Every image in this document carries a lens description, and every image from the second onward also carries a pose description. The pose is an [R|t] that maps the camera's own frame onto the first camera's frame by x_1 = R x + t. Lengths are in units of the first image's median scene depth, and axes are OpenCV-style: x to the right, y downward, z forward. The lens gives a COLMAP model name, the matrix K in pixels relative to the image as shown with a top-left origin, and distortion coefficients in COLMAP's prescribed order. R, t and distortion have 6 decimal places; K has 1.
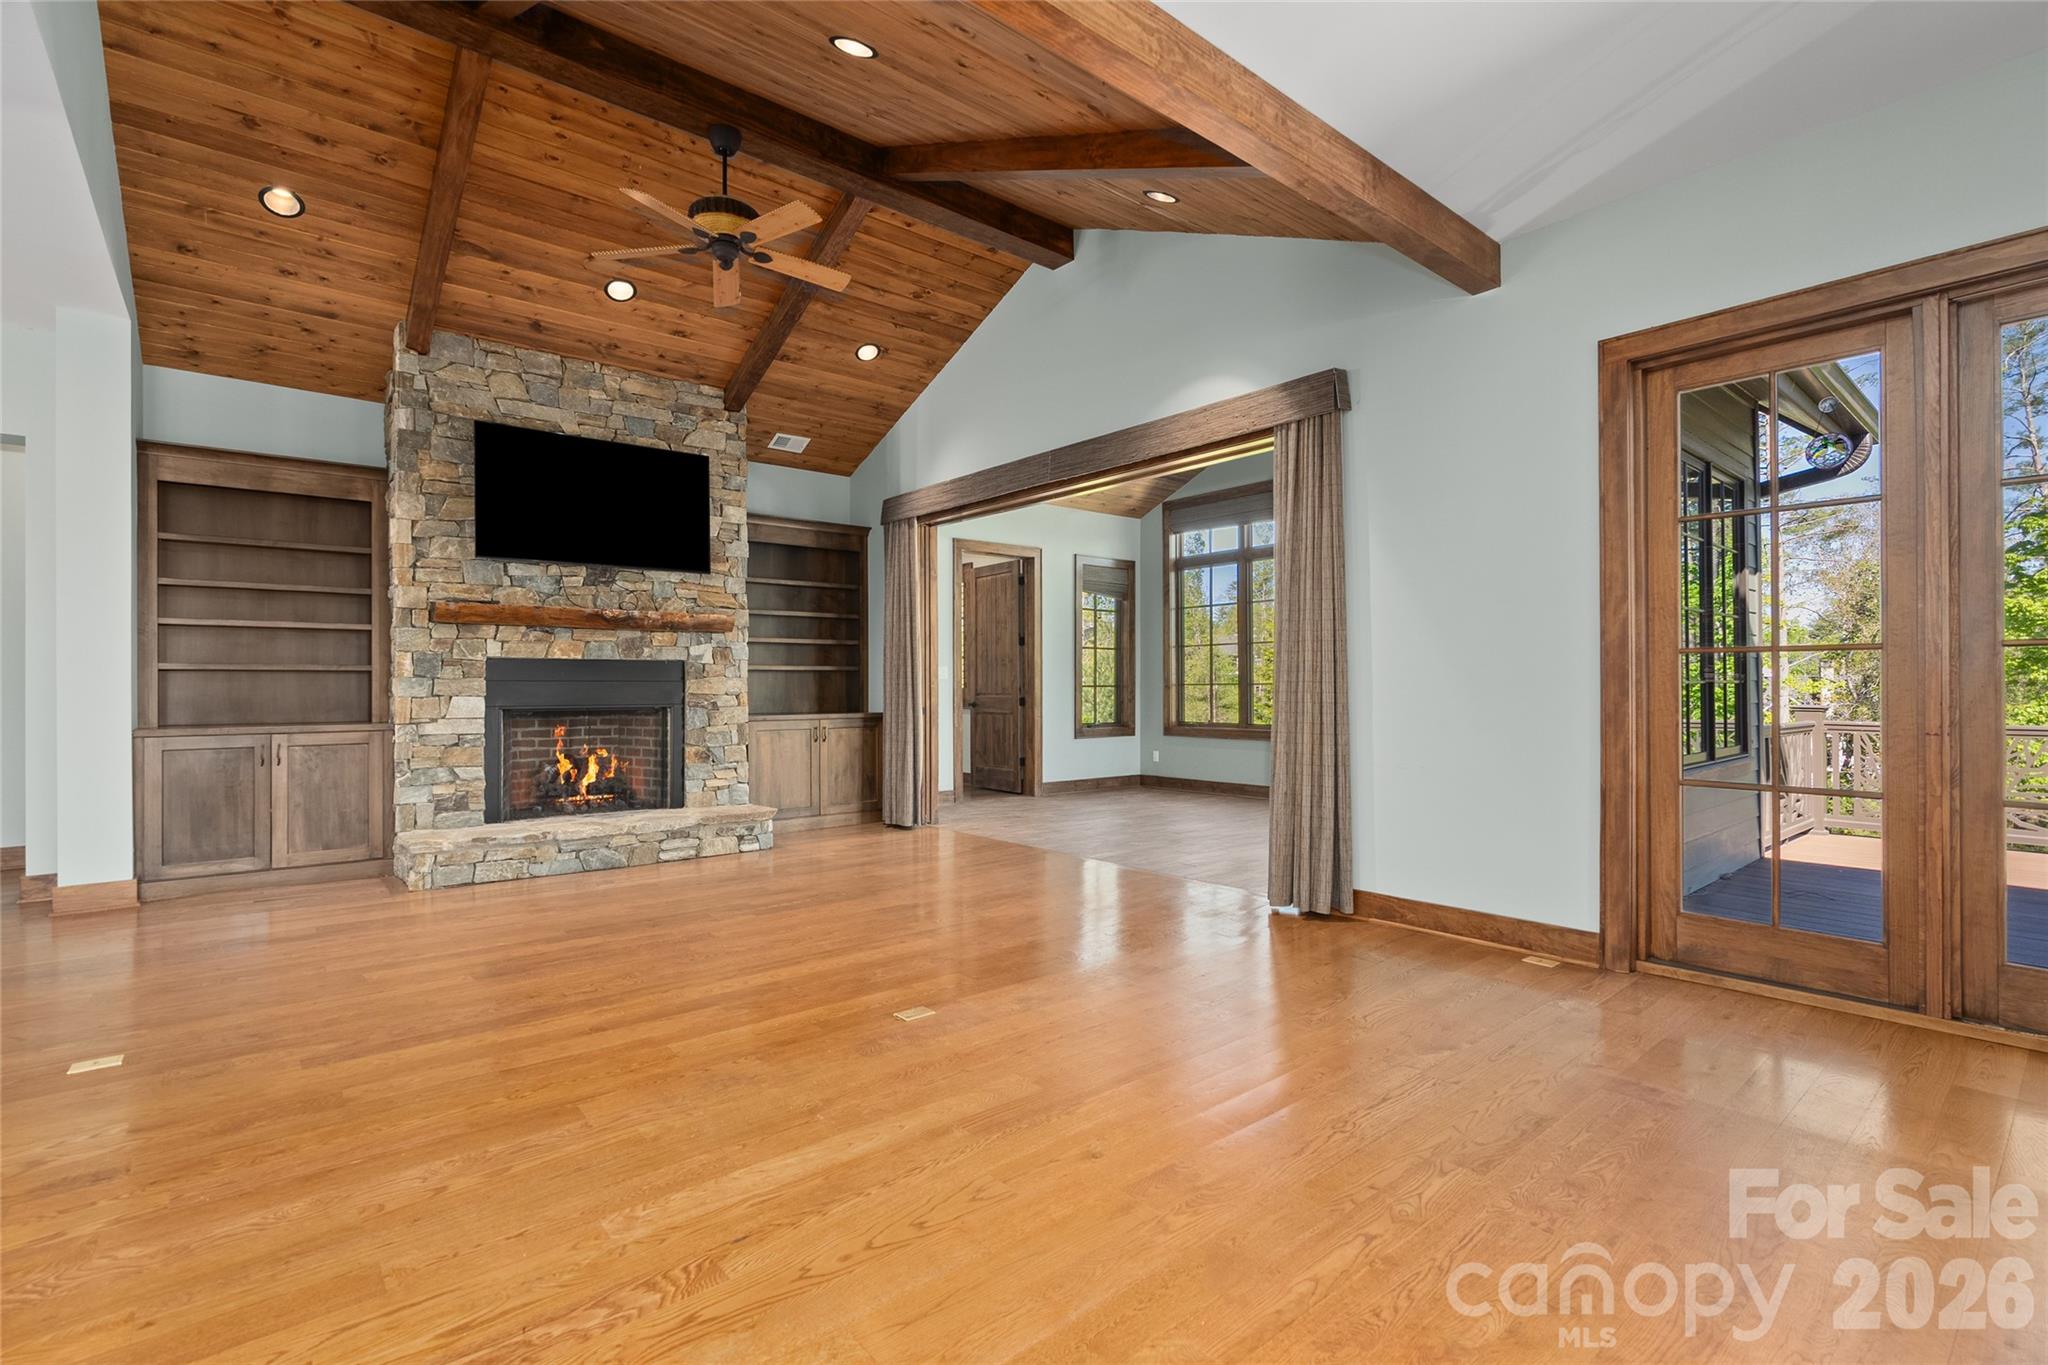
lens RADIAL K [[931.5, 0, 1024.0], [0, 931.5, 682.5], [0, 0, 1]] dist [-0.000118, -0.000108]
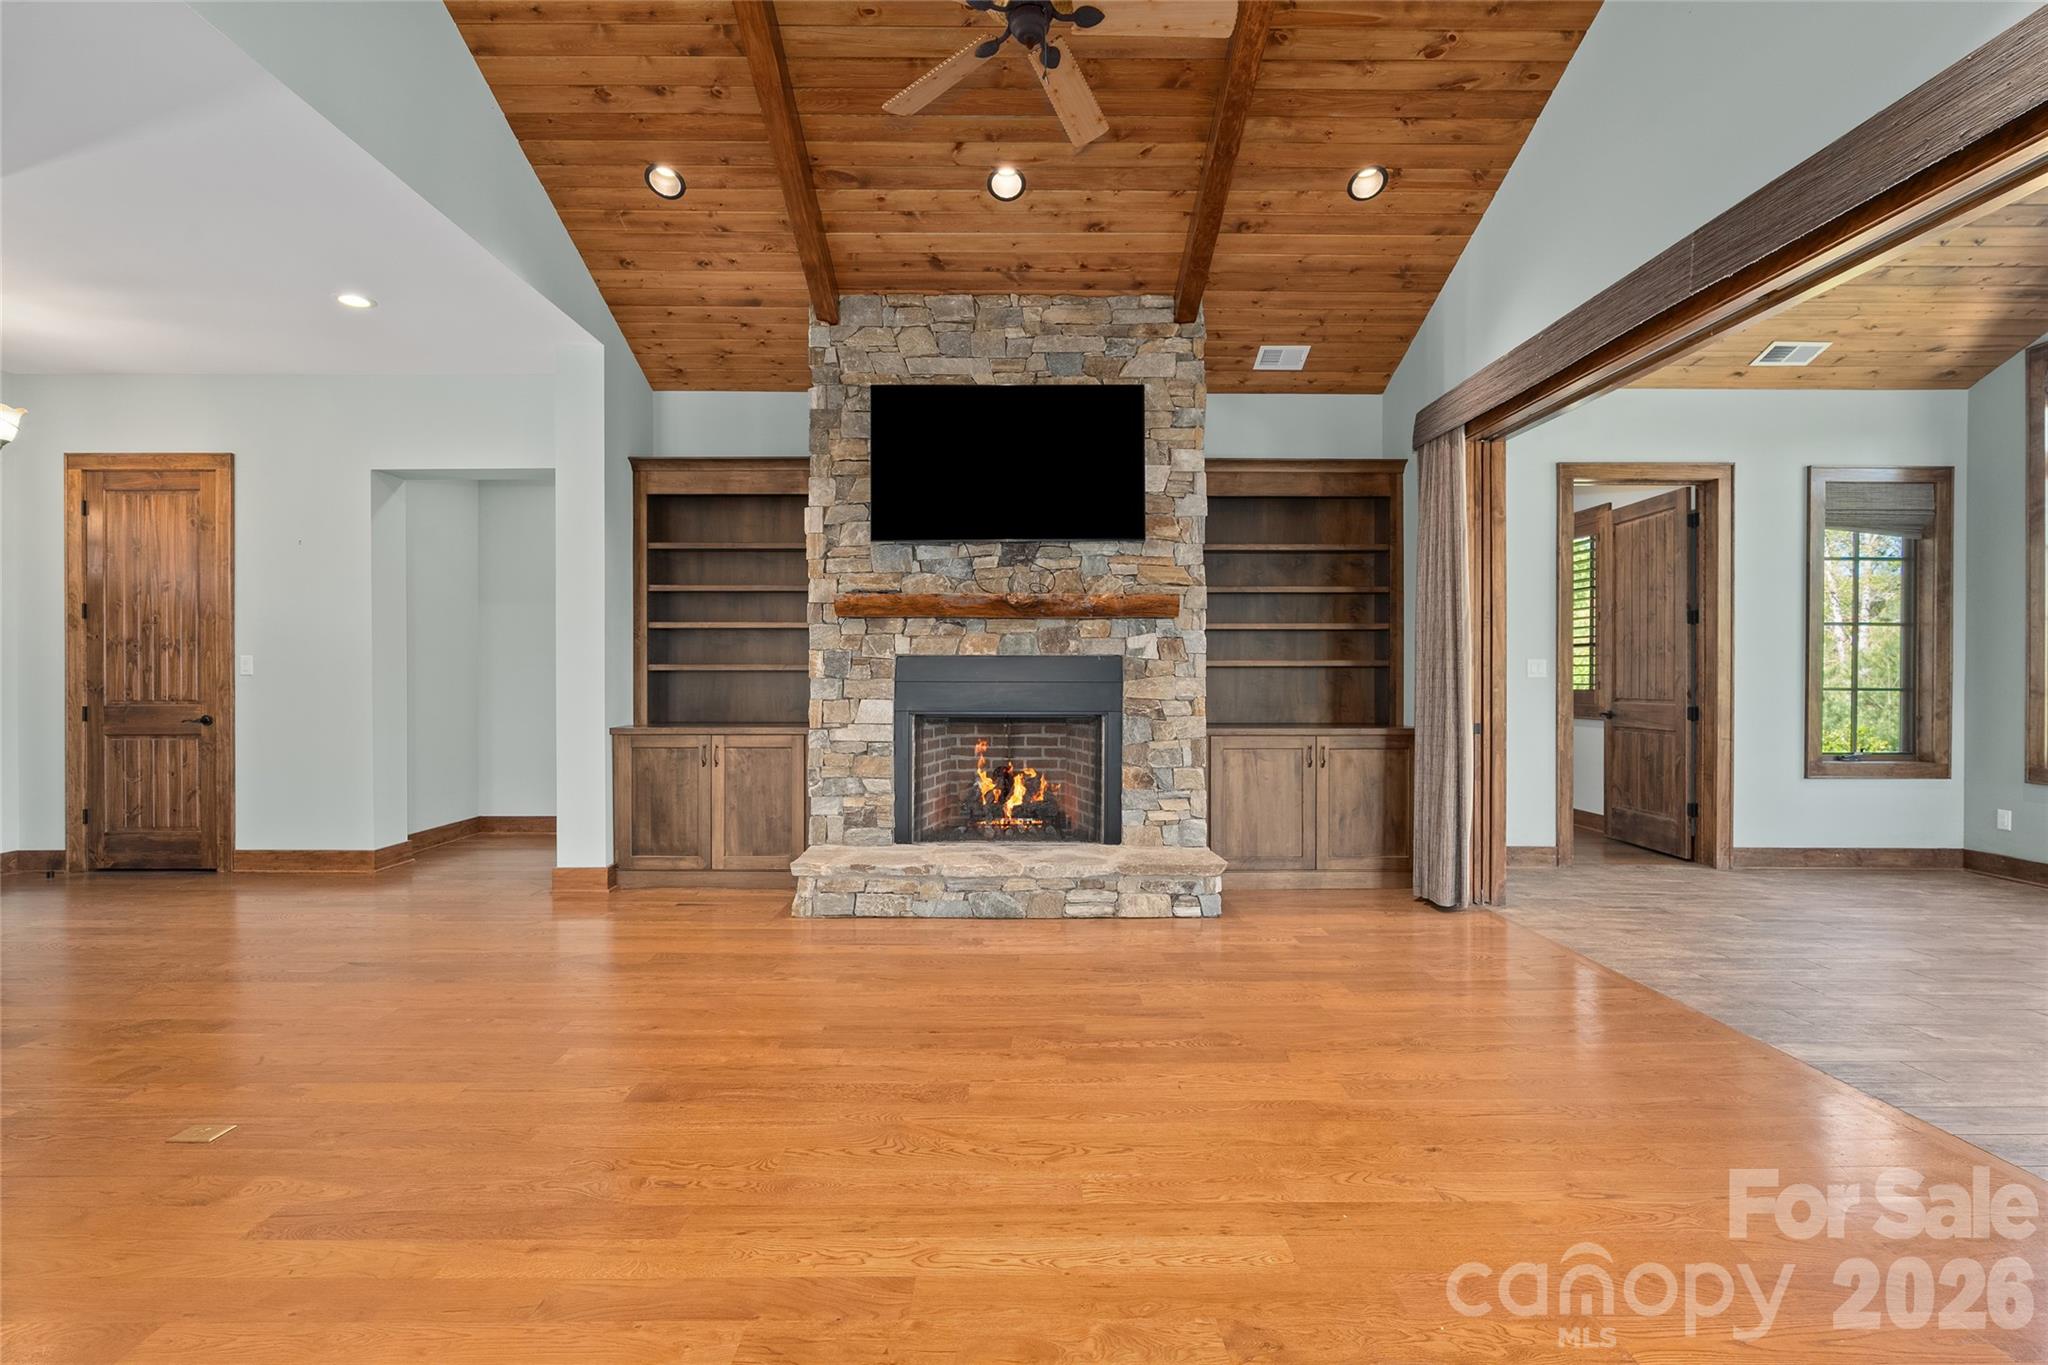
lens RADIAL K [[911.8, 0, 1024.0], [0, 911.8, 682.5], [0, 0, 1]] dist [-0.017576, 0.008639]
pose [[0.770753, 0.006495, -0.637100, 0.058583], [-0.000890, 0.999958, 0.009117, -0.008218], [0.637133, -0.006460, 0.770727, 0.370781]]
